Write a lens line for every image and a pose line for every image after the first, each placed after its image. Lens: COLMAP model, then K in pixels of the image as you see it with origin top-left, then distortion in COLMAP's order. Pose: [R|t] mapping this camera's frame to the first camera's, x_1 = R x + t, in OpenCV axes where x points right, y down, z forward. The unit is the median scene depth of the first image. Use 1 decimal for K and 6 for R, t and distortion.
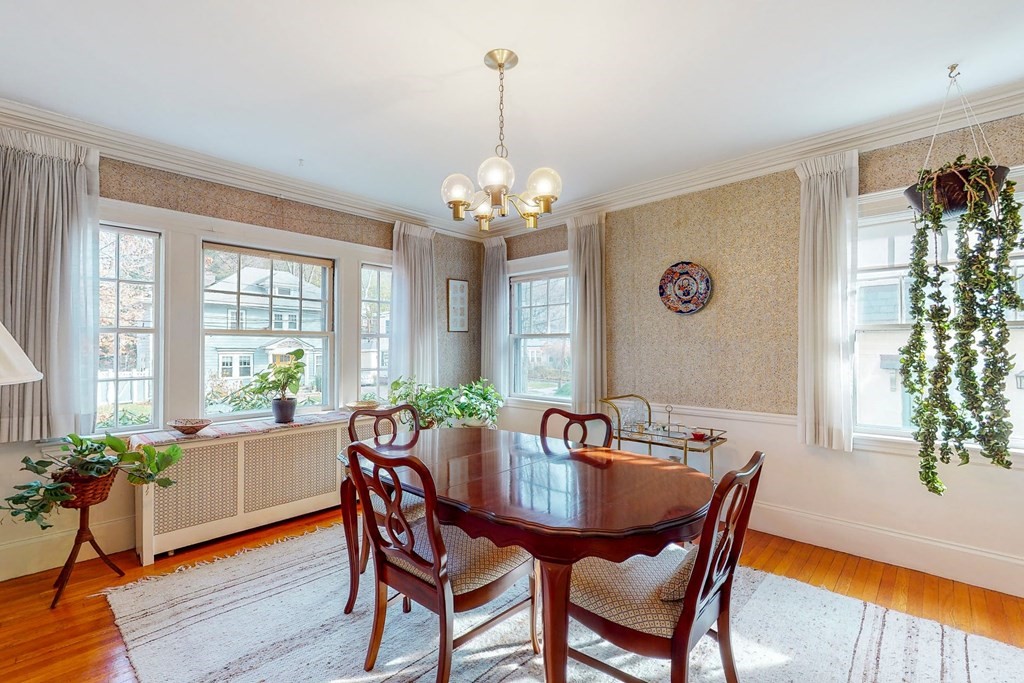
lens RADIAL K [[445.6, 0, 514.8], [0, 445.6, 344.3], [0, 0, 1]] dist [0.015449, 0.000083]
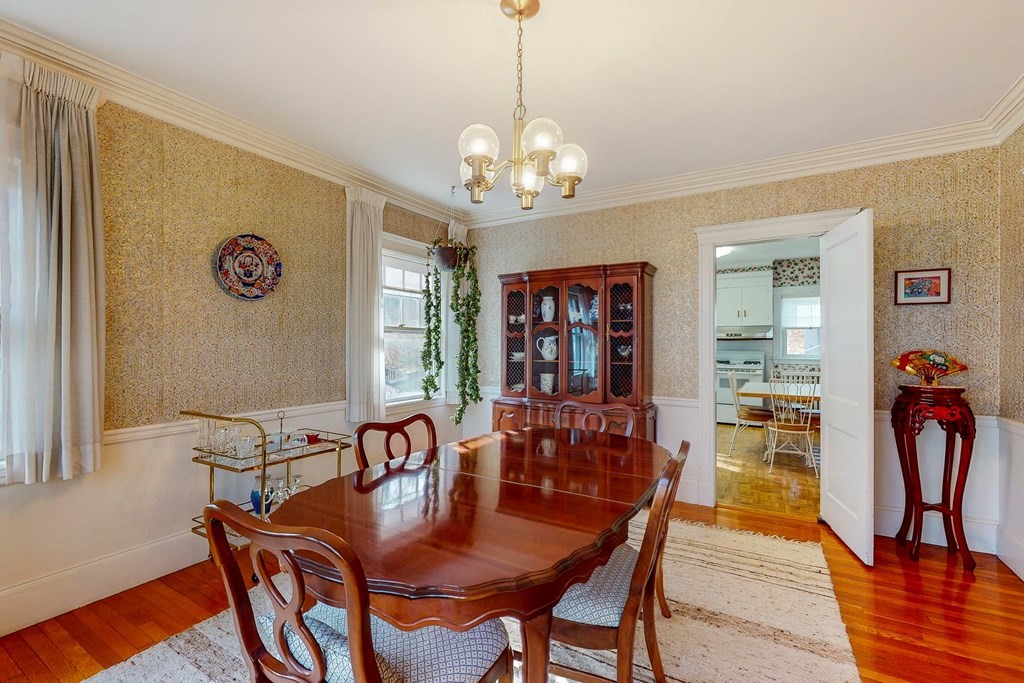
lens RADIAL K [[445.6, 0, 514.8], [0, 445.6, 344.3], [0, 0, 1]] dist [0.015449, 0.000083]
pose [[-0.218461, 0.002946, 0.975841, -0.515643], [-0.010947, 0.999925, -0.005469, 0.012448], [-0.975784, -0.011877, -0.218412, 0.708210]]
